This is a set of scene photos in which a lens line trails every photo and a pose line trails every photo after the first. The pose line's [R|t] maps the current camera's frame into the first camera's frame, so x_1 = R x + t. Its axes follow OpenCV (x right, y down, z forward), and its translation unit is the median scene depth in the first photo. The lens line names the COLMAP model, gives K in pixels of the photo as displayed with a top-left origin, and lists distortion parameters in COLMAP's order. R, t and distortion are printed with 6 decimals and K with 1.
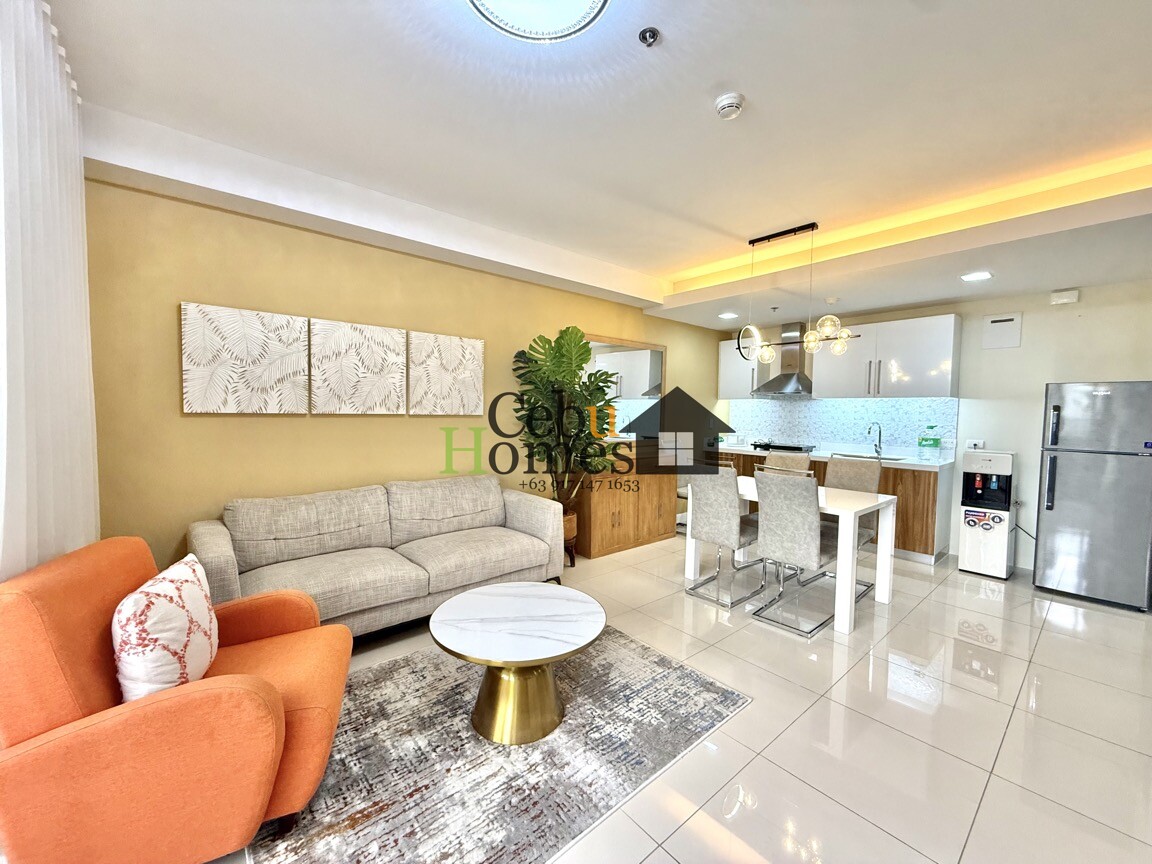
lens RADIAL K [[460.7, 0, 573.8], [0, 460.7, 433.7], [0, 0, 1]] dist [-0.000254, 0.000009]
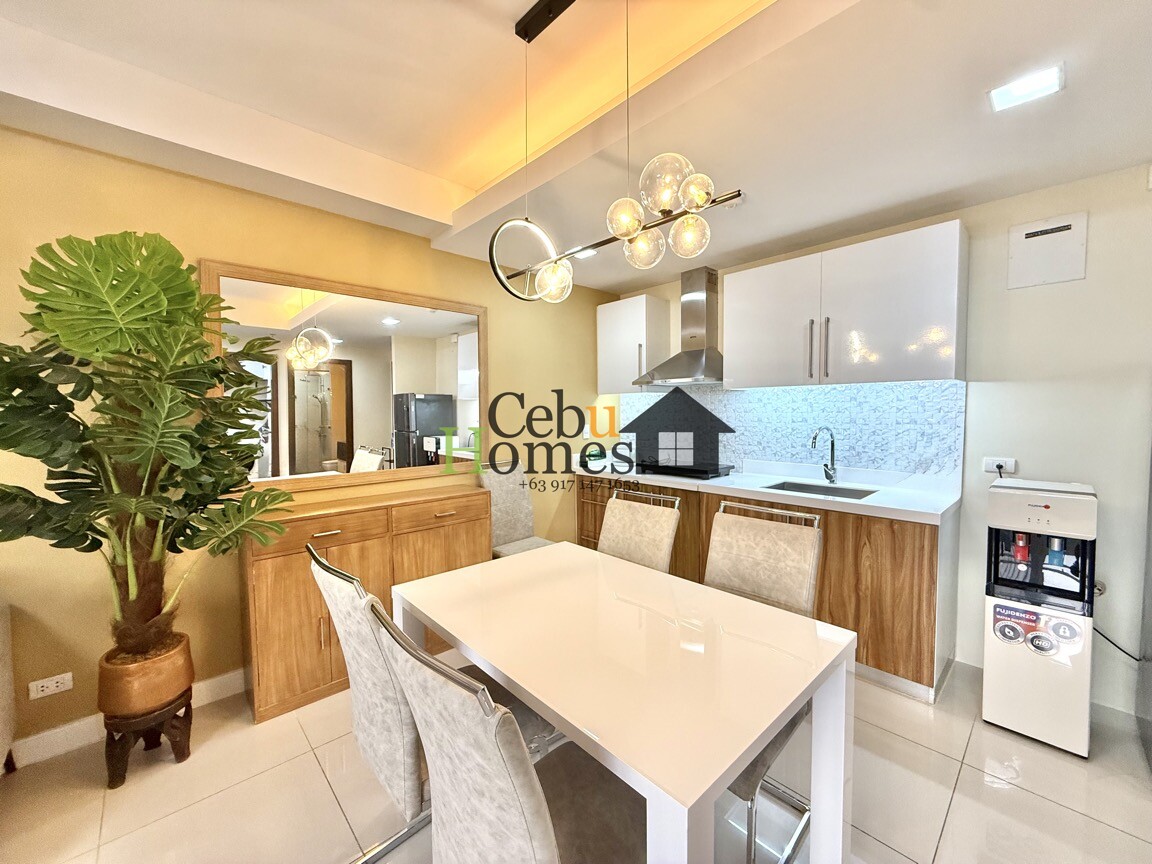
lens RADIAL K [[460.7, 0, 574.5], [0, 460.7, 432.5], [0, 0, 1]] dist [-0.000254, 0.000009]
pose [[0.998628, -0.022569, 0.047253, 0.372483], [0.022661, 0.999742, -0.001404, -0.028810], [-0.047209, 0.002473, 0.998882, 0.516823]]
